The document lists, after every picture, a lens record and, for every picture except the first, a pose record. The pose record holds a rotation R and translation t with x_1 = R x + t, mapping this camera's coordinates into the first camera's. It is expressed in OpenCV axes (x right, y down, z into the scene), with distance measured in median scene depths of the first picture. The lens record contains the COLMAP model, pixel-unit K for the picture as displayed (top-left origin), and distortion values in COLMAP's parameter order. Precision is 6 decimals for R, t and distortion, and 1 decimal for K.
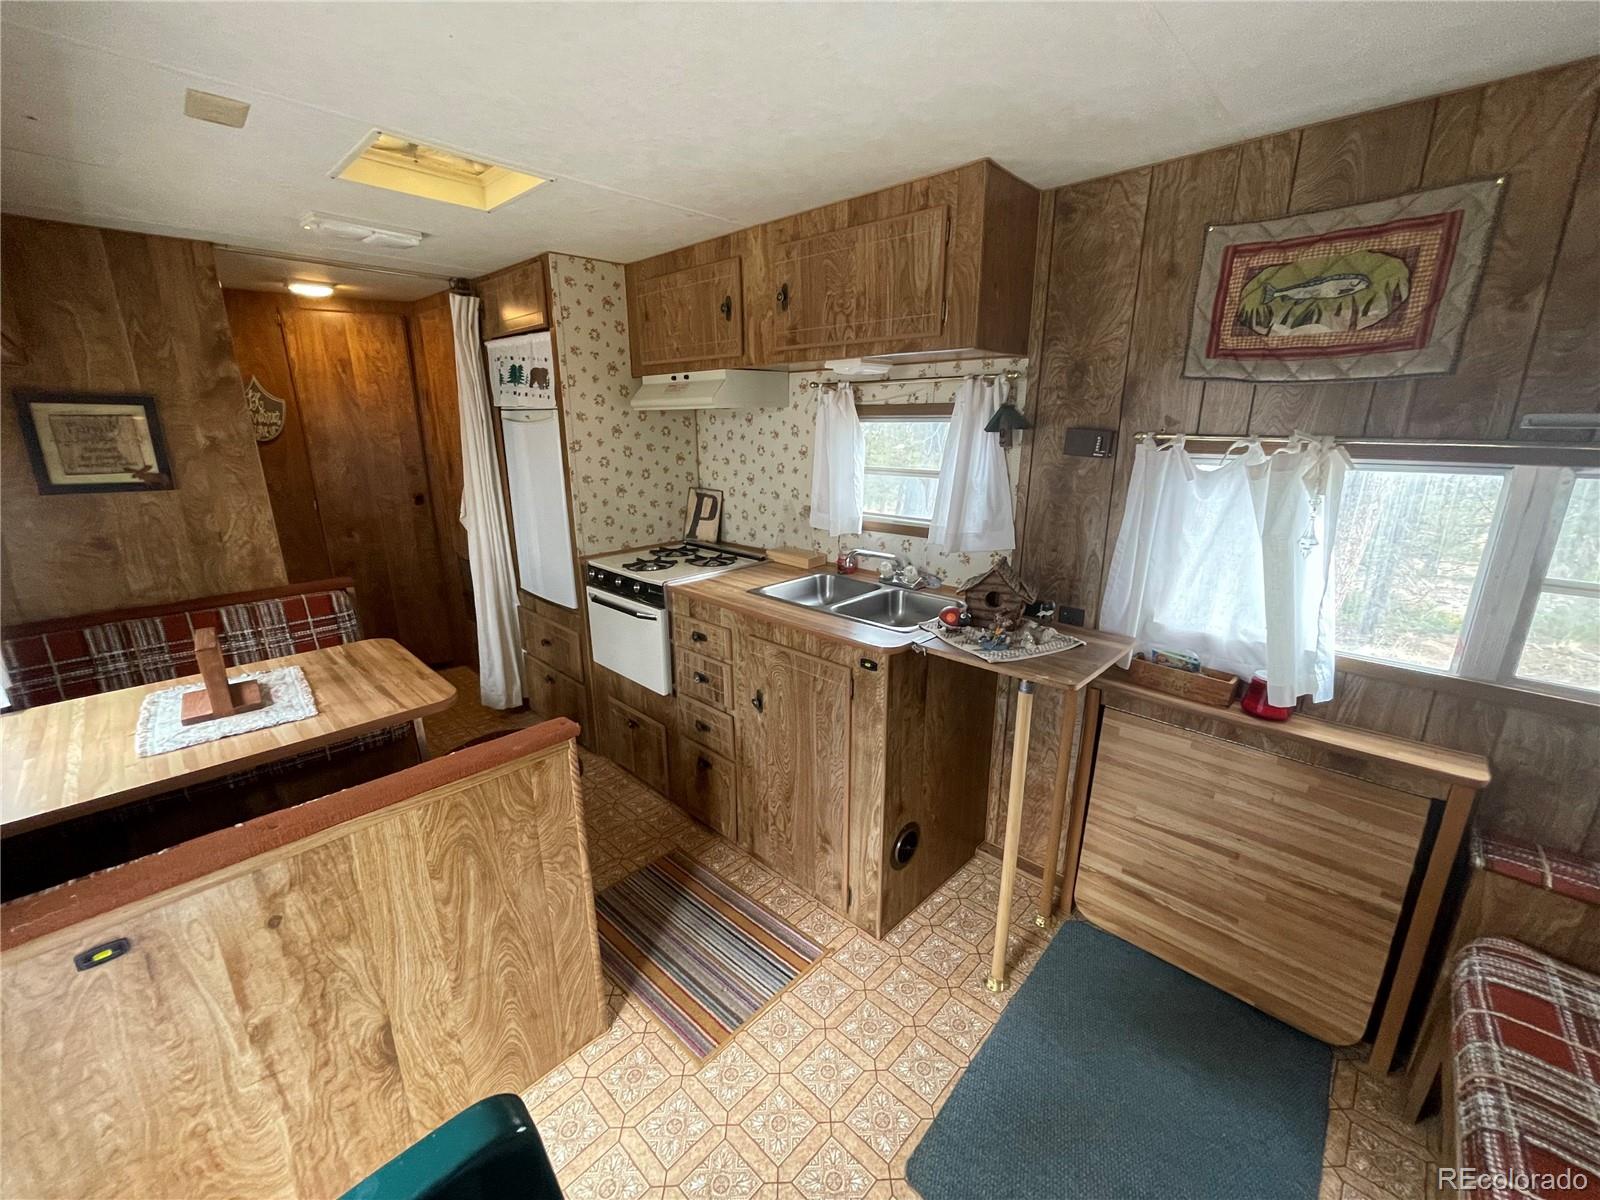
lens RADIAL K [[645.0, 0, 799.1], [0, 645.0, 600.6], [0, 0, 1]] dist [-0.003735, -0.000245]
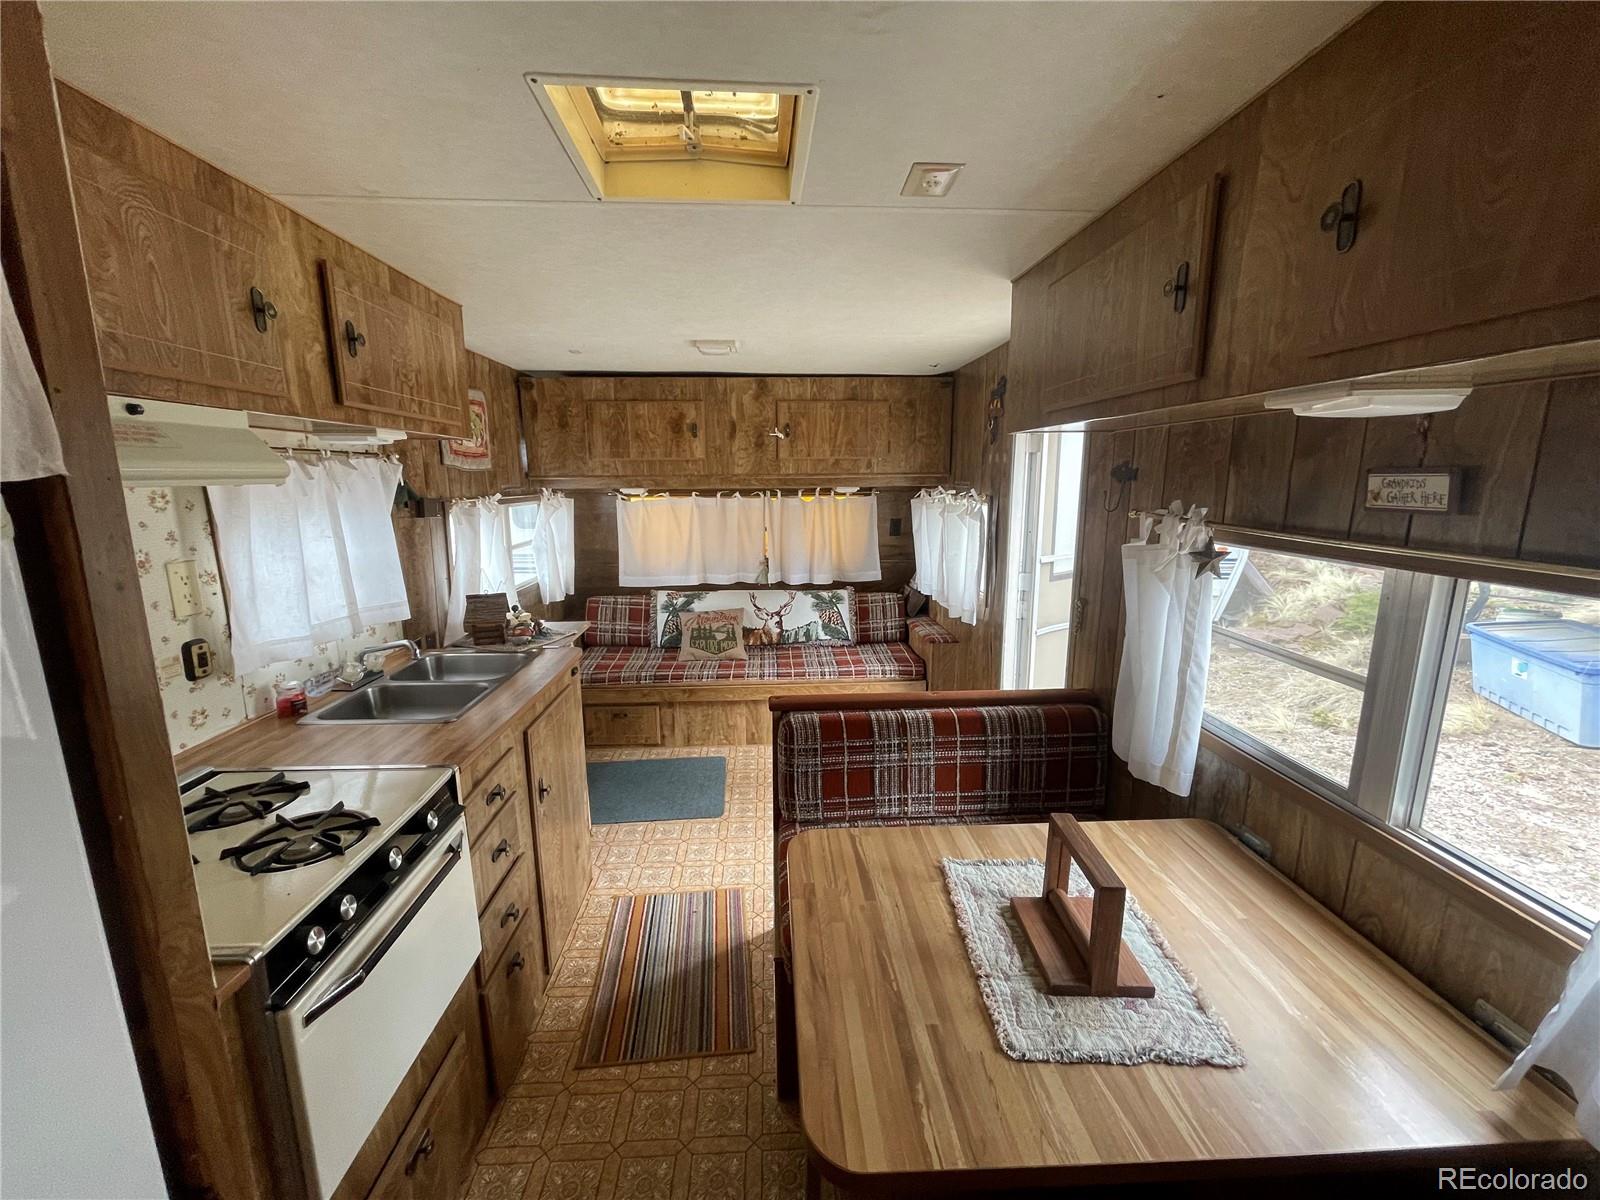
lens RADIAL K [[644.9, 0, 799.3], [0, 644.9, 600.6], [0, 0, 1]] dist [-0.004446, 0.000350]
pose [[-0.728615, -0.127305, 0.672988, -0.867307], [0.186717, 0.908441, 0.373994, -0.350055], [-0.658981, 0.398156, -0.638134, 1.161254]]
